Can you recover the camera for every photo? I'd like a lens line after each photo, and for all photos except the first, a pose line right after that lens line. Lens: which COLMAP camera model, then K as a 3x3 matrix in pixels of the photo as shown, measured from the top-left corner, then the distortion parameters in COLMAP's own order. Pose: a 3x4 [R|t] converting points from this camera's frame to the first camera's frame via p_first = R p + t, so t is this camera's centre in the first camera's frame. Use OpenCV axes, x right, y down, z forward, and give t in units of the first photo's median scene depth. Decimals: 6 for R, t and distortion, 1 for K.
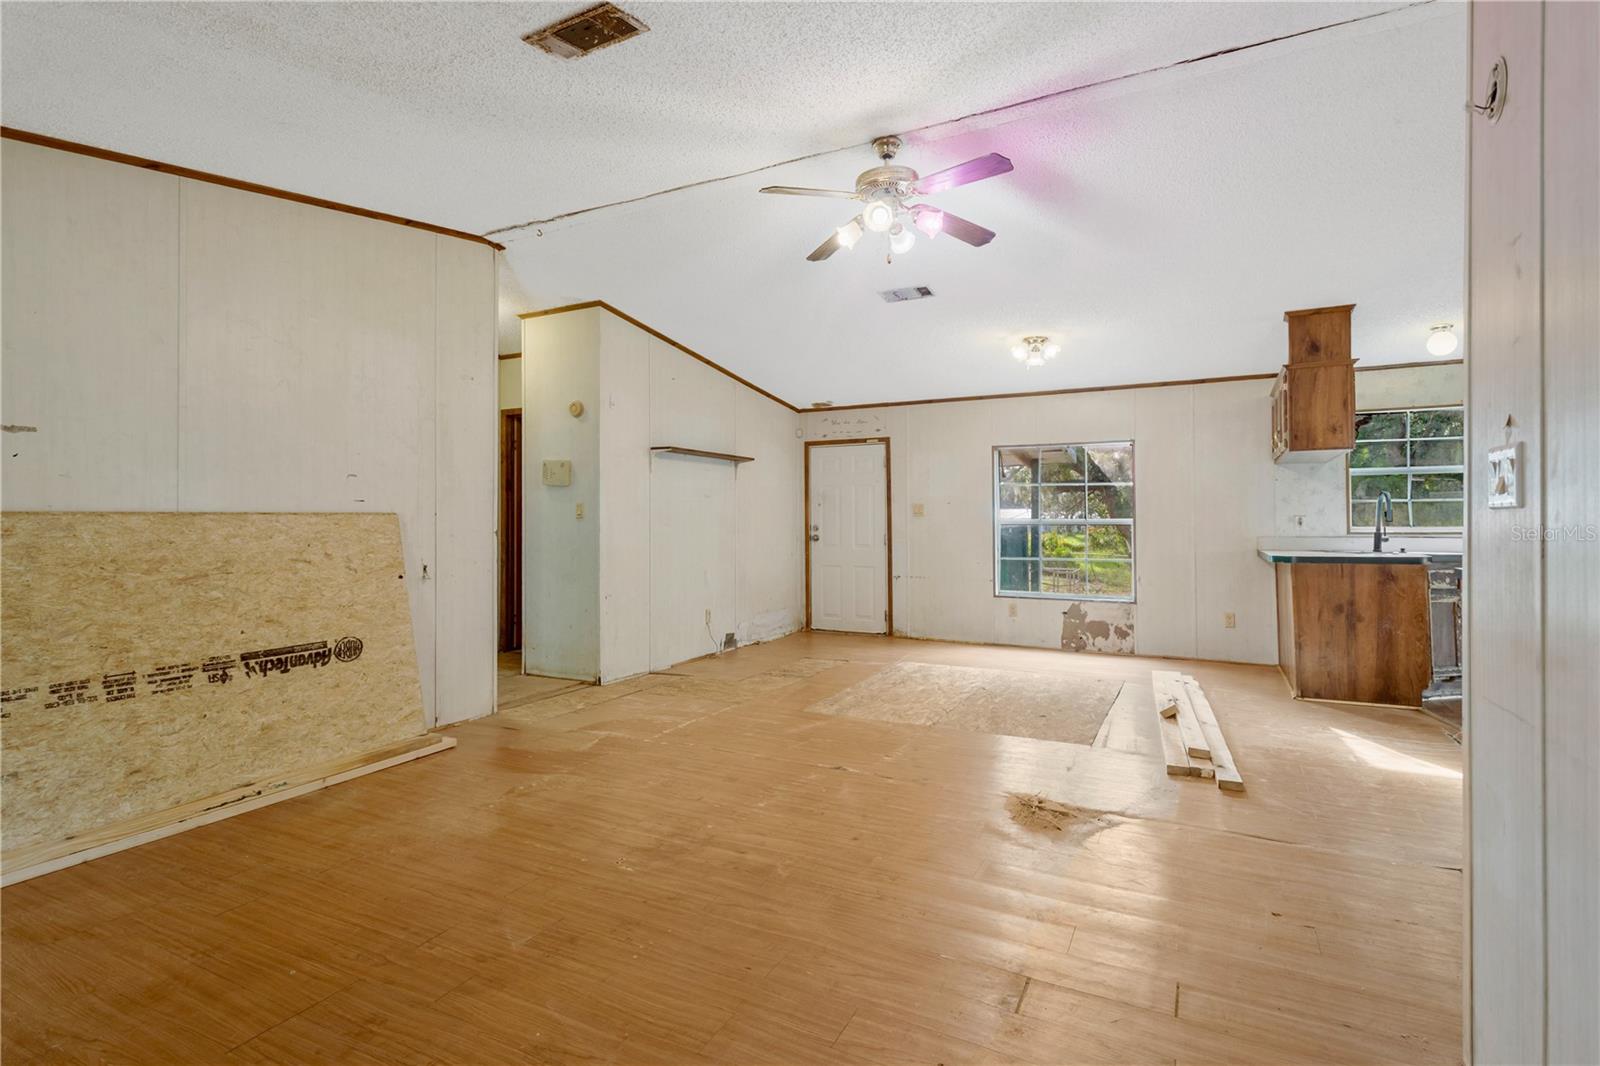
lens RADIAL K [[783.9, 0, 800.2], [0, 783.9, 514.1], [0, 0, 1]] dist [0.012306, -0.000313]
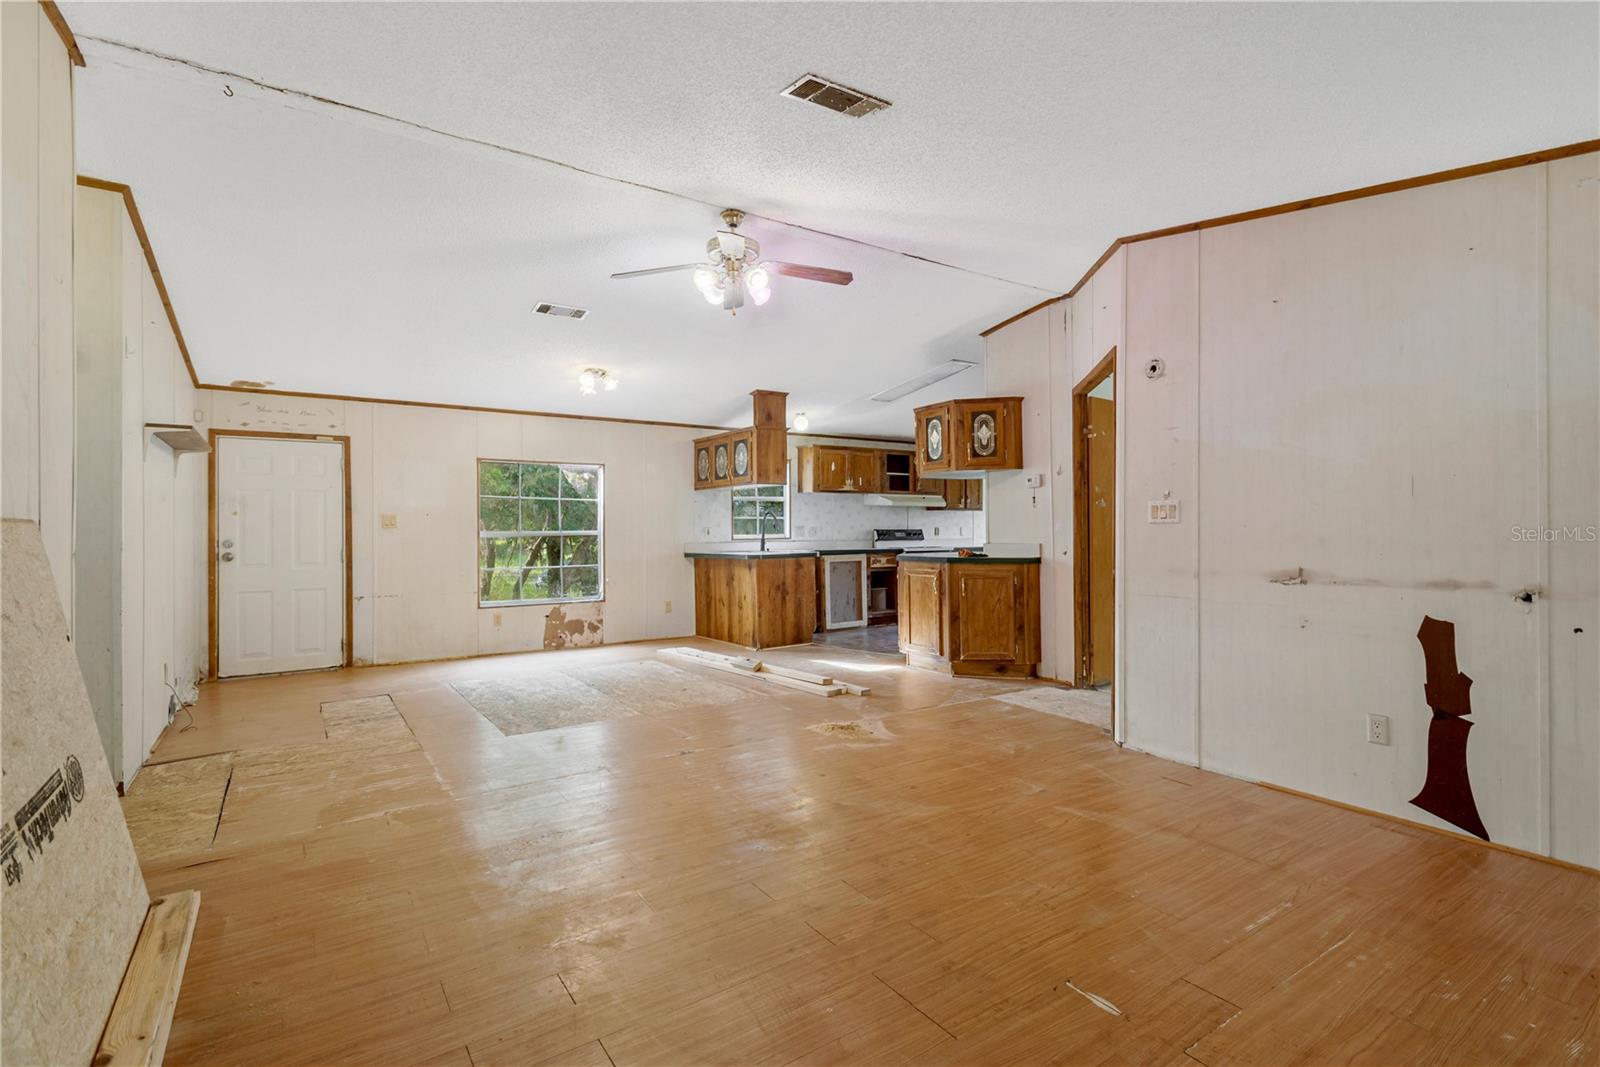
lens RADIAL K [[767.6, 0, 800.0], [0, 767.6, 533.5], [0, 0, 1]] dist [0.014475, -0.000464]
pose [[0.468973, -0.006382, 0.883189, -0.449310], [-0.000629, 0.999971, 0.007560, 0.001878], [-0.883212, -0.004101, 0.468956, 0.185189]]
